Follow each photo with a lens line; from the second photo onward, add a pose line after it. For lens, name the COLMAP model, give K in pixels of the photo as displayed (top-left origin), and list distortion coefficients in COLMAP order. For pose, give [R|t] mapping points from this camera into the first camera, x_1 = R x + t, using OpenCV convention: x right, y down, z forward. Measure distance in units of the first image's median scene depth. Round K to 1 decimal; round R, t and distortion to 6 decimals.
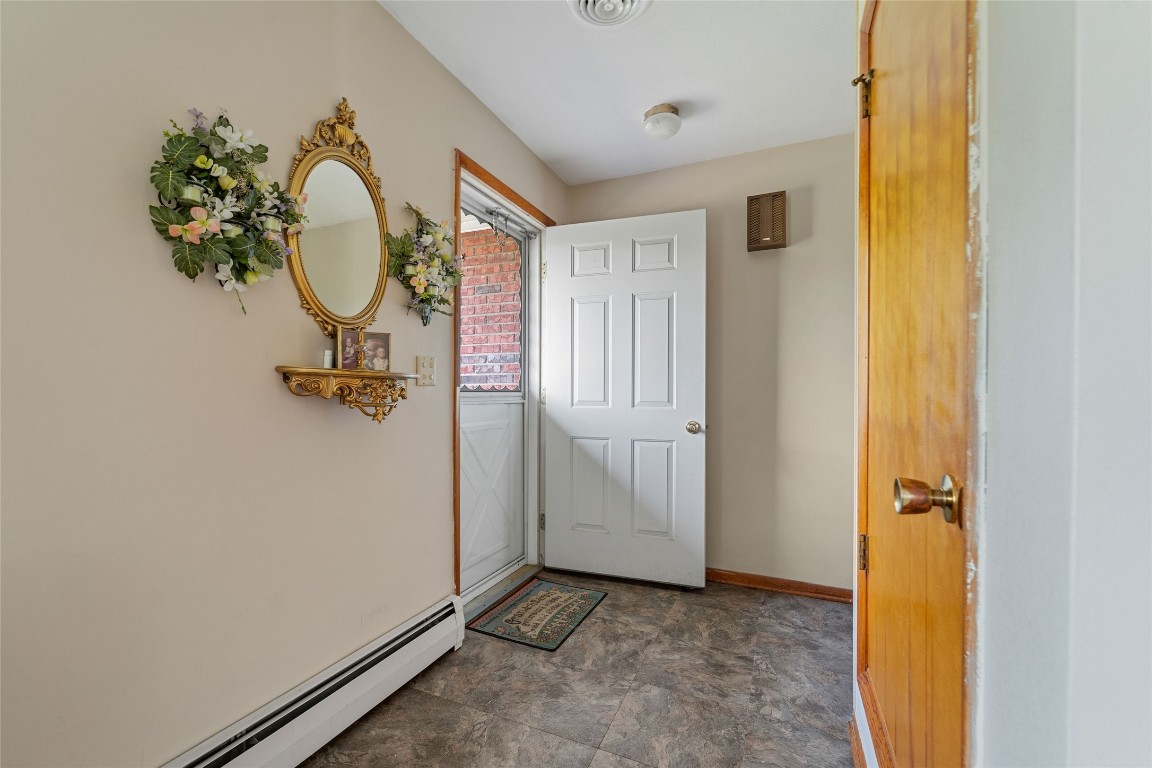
lens RADIAL K [[475.6, 0, 575.8], [0, 475.6, 392.5], [0, 0, 1]] dist [-0.002152, 0.000097]
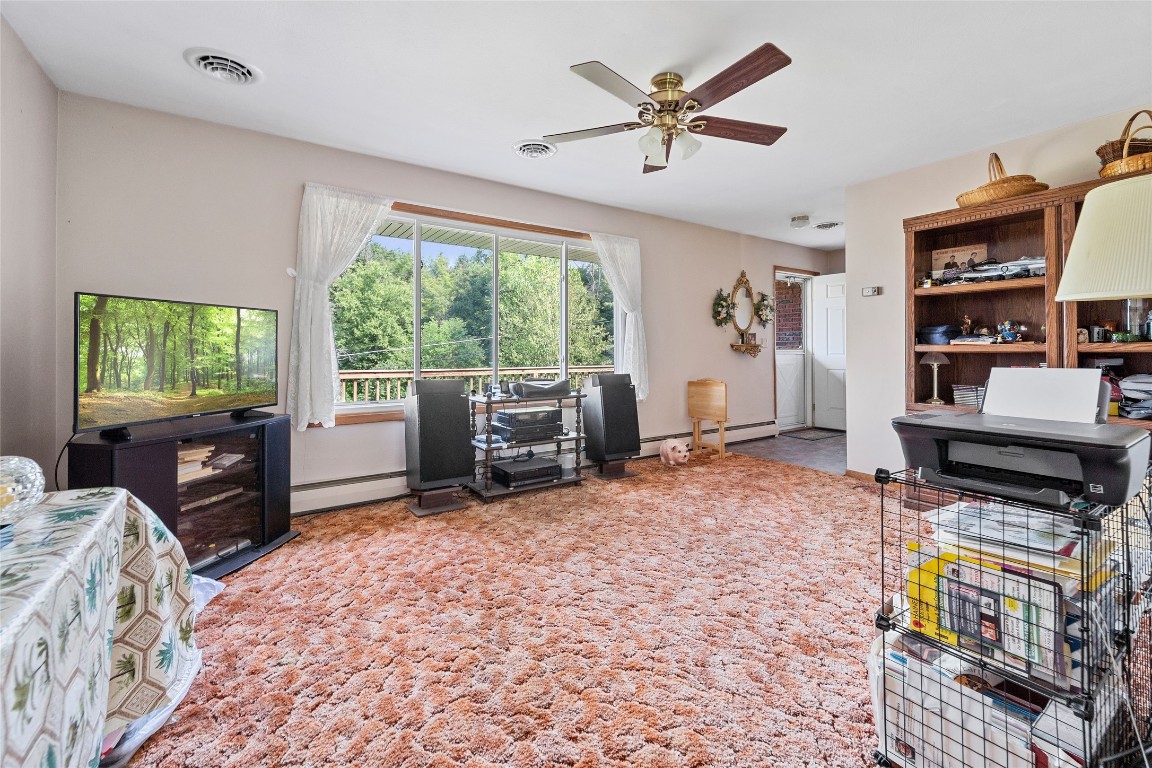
lens RADIAL K [[475.6, 0, 569.3], [0, 475.6, 353.5], [0, 0, 1]] dist [-0.002152, 0.000097]
pose [[0.817378, -0.010244, -0.576010, 0.485462], [0.011511, 0.999933, -0.001449, 0.013491], [0.575986, -0.005446, 0.817441, -2.579673]]
